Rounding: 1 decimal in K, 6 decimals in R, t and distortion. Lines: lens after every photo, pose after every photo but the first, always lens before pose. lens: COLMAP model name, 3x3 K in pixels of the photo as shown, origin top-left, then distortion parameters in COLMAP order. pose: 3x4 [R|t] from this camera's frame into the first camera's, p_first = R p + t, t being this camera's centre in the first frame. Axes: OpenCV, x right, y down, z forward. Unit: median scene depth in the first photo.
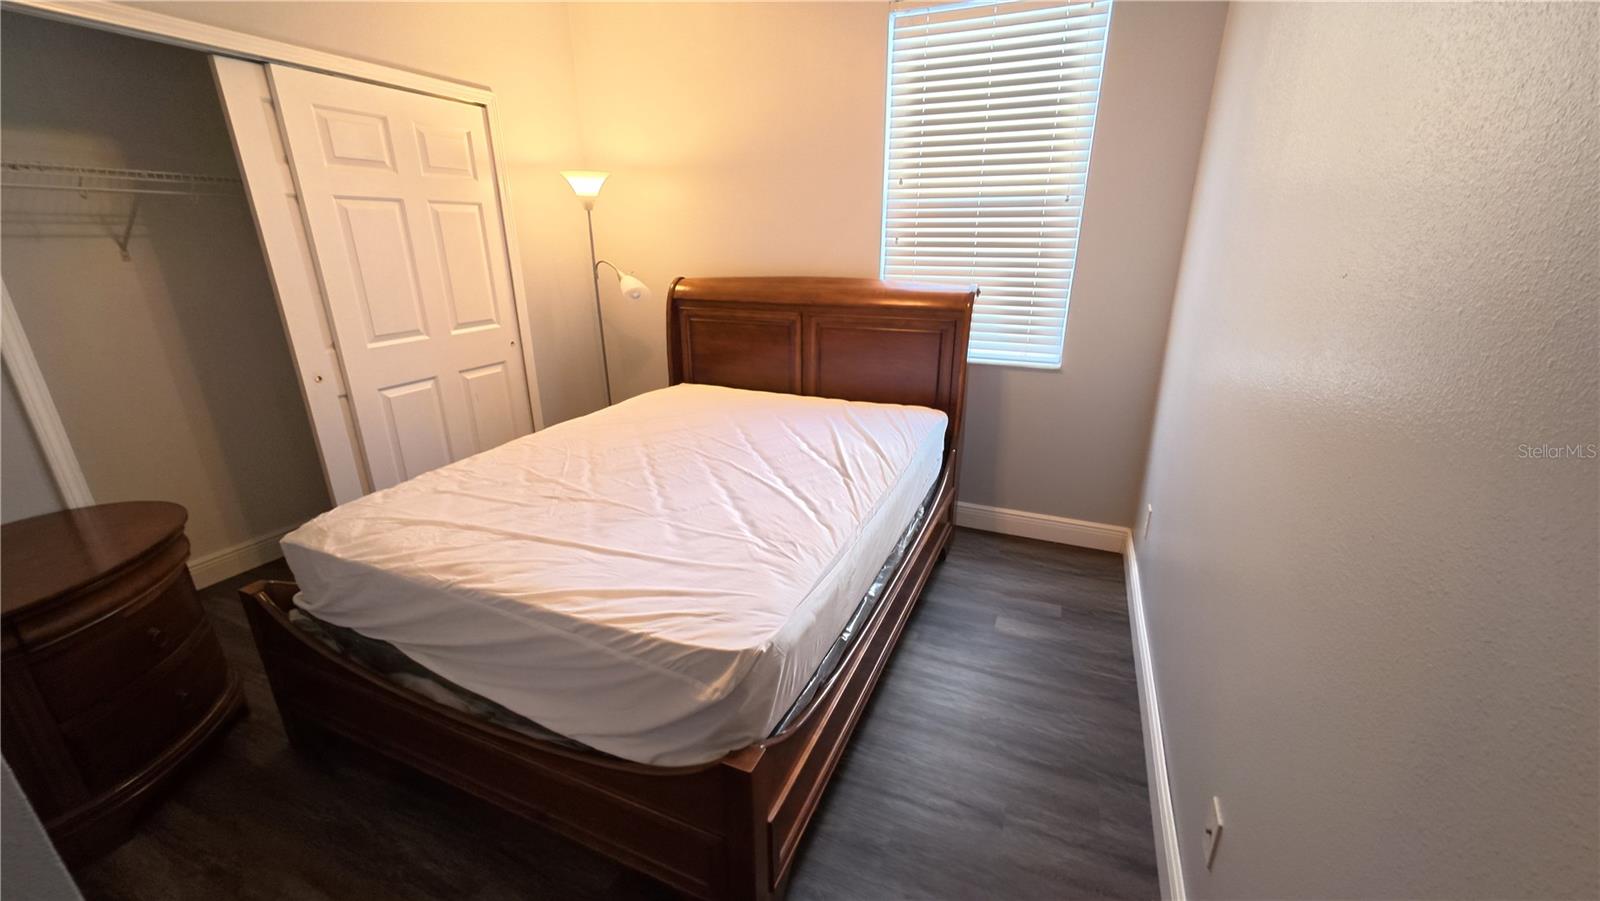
lens RADIAL K [[624.3, 0, 805.0], [0, 624.3, 450.5], [0, 0, 1]] dist [-0.000129, -0.000040]
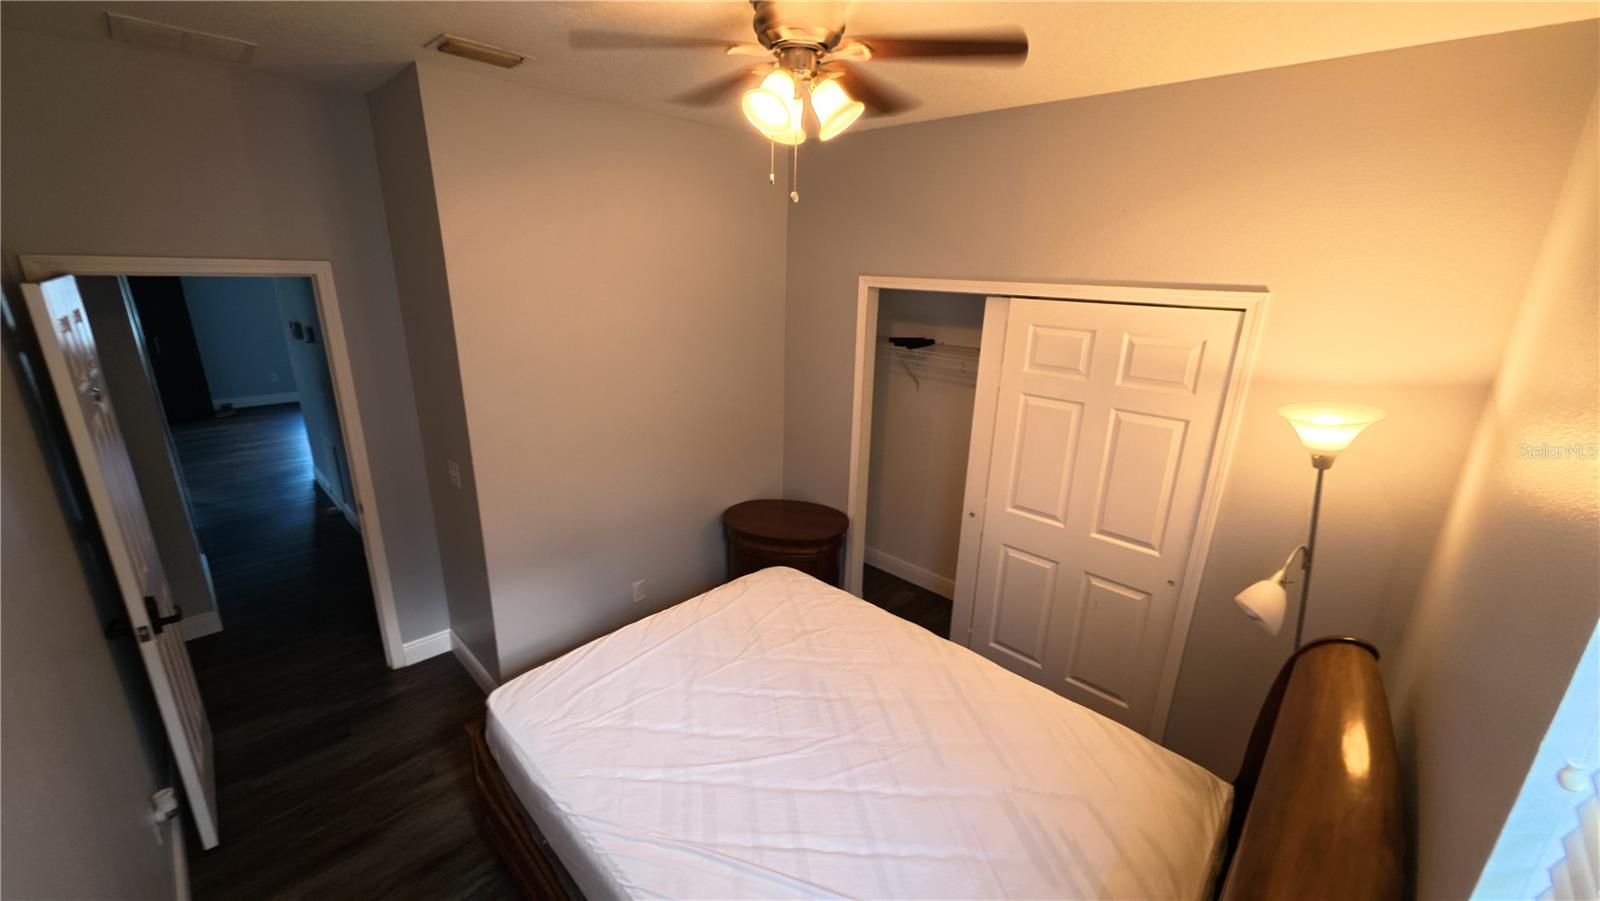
lens RADIAL K [[624.3, 0, 803.5], [0, 624.3, 452.3], [0, 0, 1]] dist [-0.000129, -0.000040]
pose [[-0.358081, 0.266139, -0.894957, 0.426441], [-0.338202, 0.856455, 0.390007, -0.544692], [0.870286, 0.442330, -0.216671, 0.812261]]
